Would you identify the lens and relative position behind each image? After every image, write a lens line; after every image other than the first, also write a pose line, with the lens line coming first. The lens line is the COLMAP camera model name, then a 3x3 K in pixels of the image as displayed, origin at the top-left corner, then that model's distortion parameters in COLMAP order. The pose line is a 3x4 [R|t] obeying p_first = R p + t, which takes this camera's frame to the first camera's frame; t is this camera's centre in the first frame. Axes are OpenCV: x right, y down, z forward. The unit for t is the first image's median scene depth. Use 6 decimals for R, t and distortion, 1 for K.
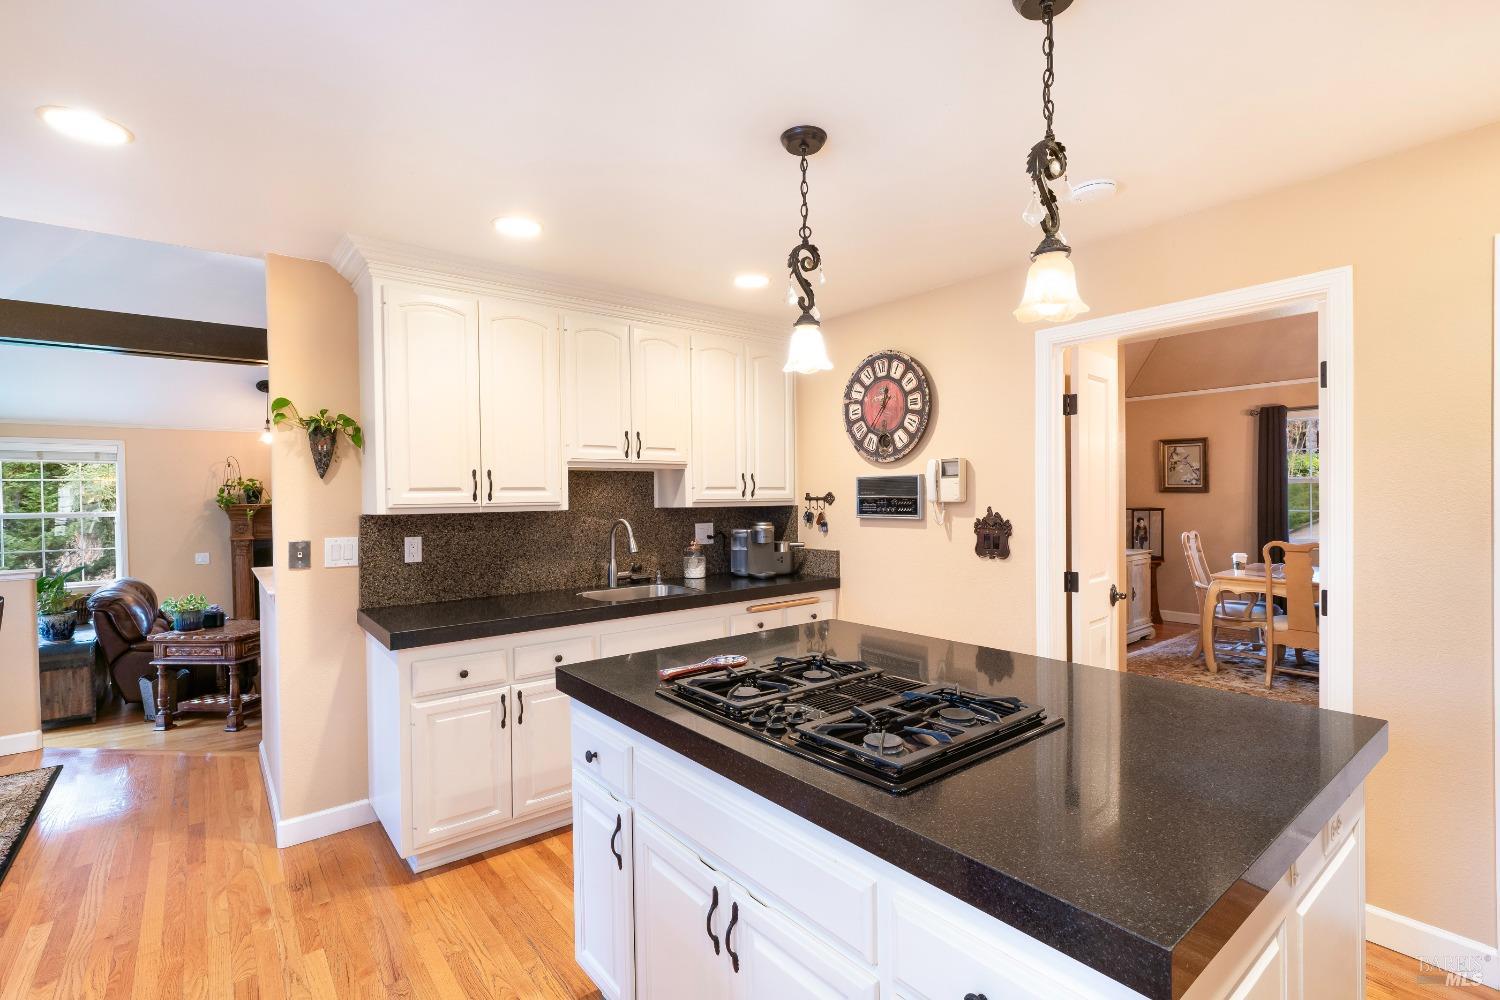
lens RADIAL K [[683.2, 0, 745.5], [0, 683.2, 507.5], [0, 0, 1]] dist [0.001958, 0.000222]
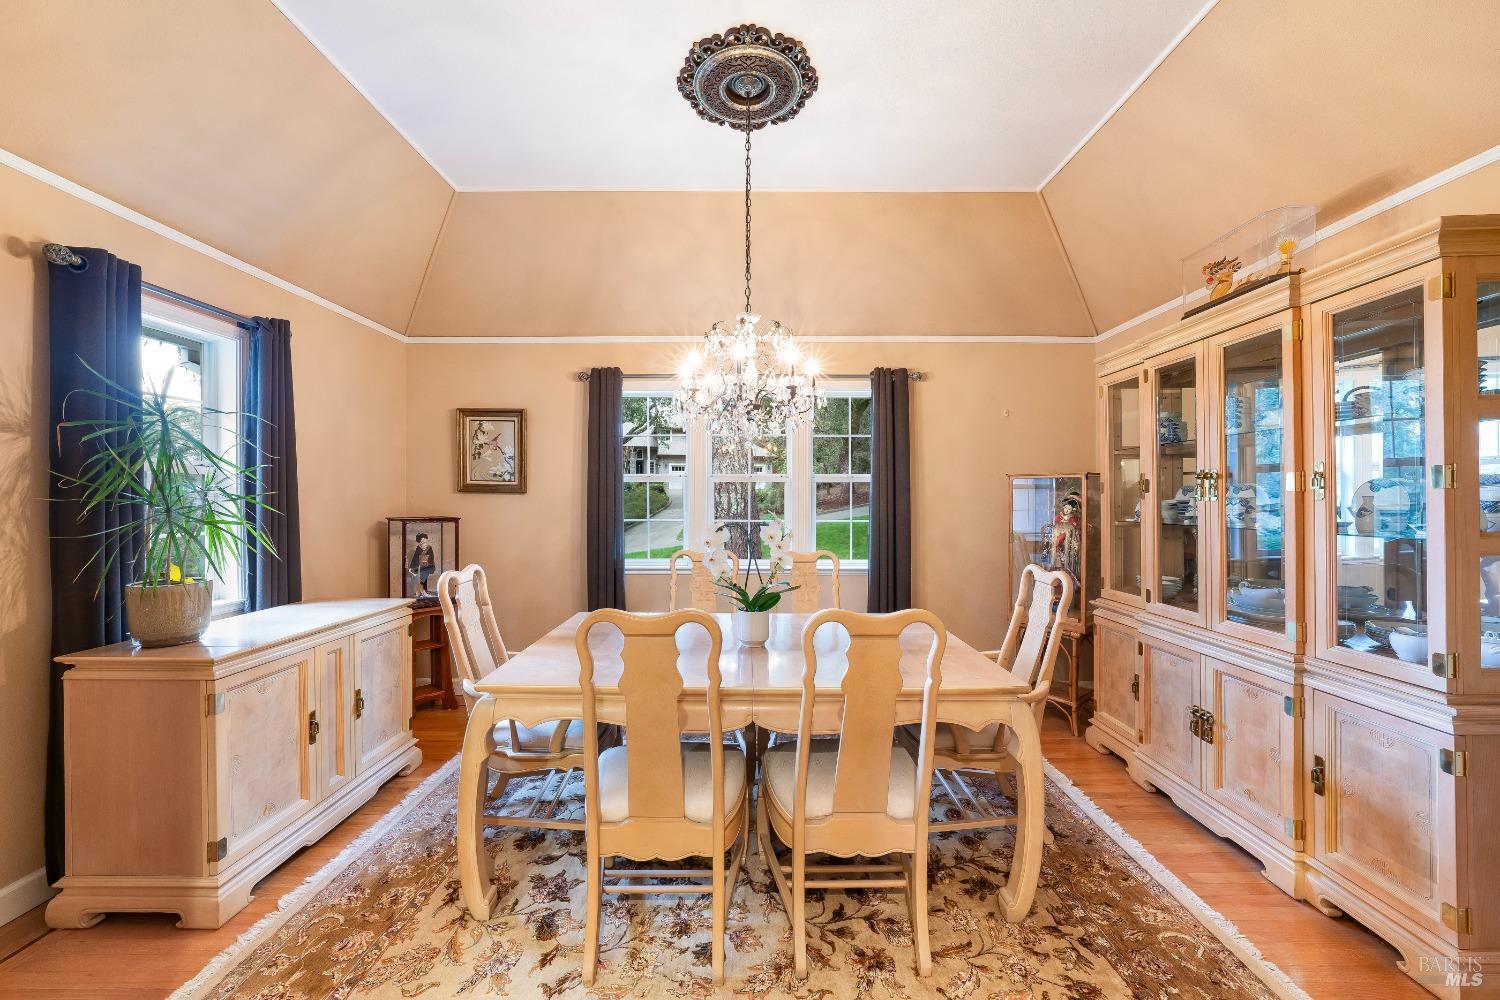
lens RADIAL K [[569.5, 0, 747.4], [0, 569.5, 508.5], [0, 0, 1]] dist [-0.000641, -0.000007]
pose [[0.625183, 0.010499, 0.780407, 0.380991], [-0.000787, 0.999917, -0.012822, -0.000818], [-0.780478, 0.007402, 0.625140, 0.489336]]
